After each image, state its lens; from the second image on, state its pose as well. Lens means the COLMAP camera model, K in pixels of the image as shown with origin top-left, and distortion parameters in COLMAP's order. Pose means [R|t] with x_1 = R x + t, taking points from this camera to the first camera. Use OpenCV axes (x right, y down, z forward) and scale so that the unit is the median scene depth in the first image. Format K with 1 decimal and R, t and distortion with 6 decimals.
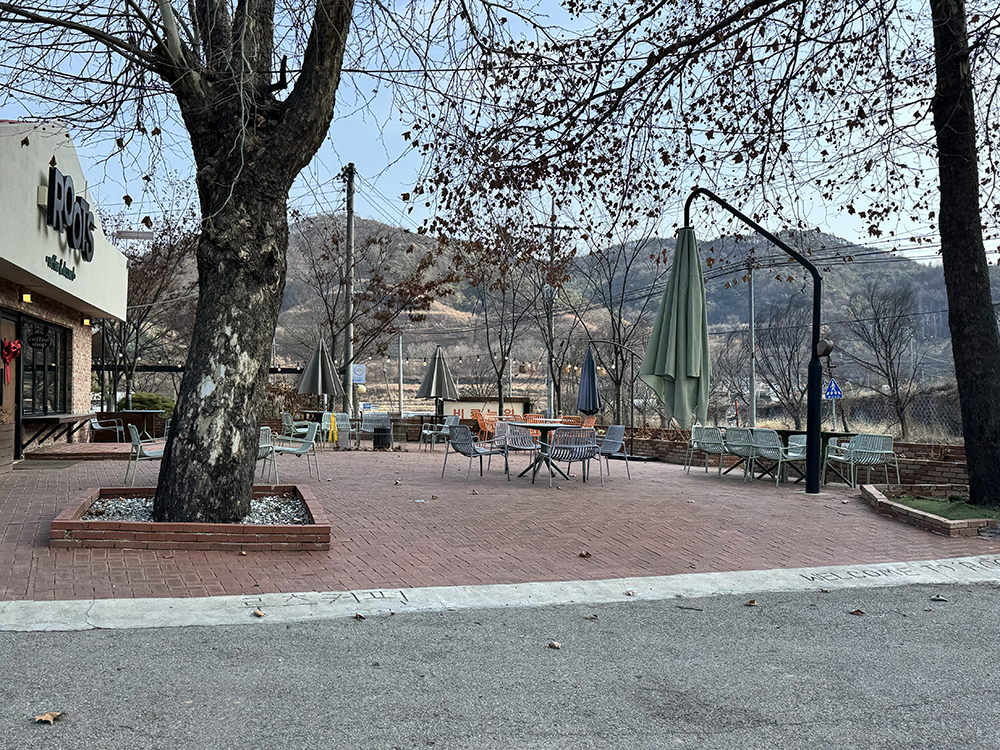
lens RADIAL K [[1002.1, 0, 501.1], [0, 1002.1, 377.3], [0, 0, 1]] dist [0.066959, 0.000000]
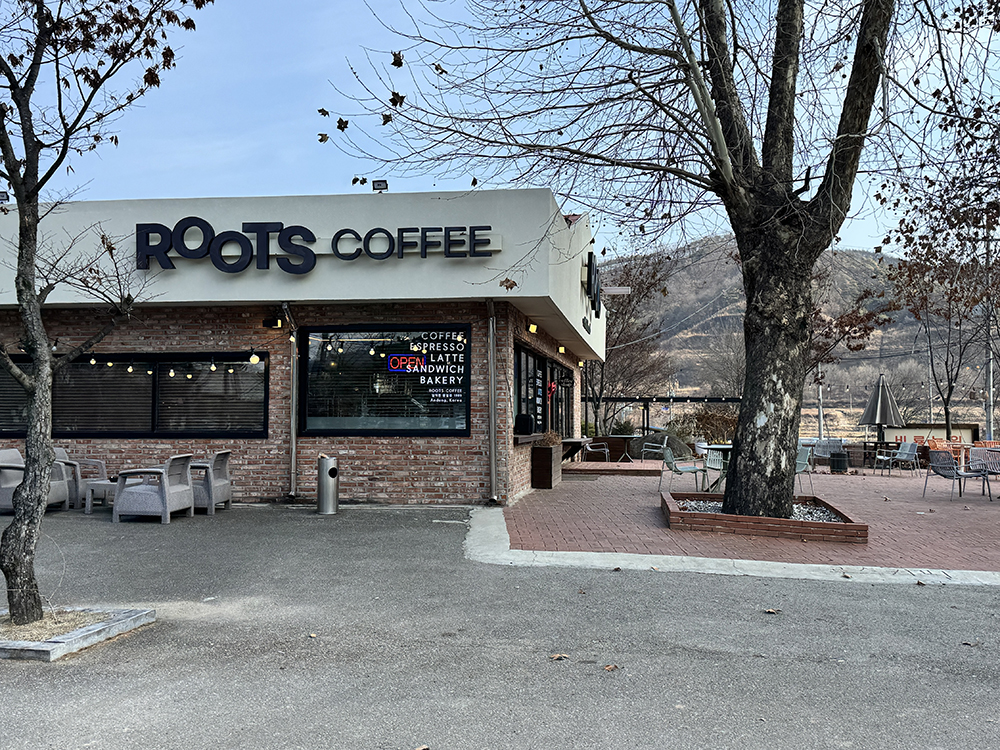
lens RADIAL K [[1002.1, 0, 497.7], [0, 1002.1, 373.0], [0, 0, 1]] dist [0.066959, 0.000000]
pose [[0.923039, -0.022389, -0.384055, -0.093044], [0.011043, 0.999436, -0.031722, -0.013540], [0.384549, 0.025040, 0.922765, -0.386207]]
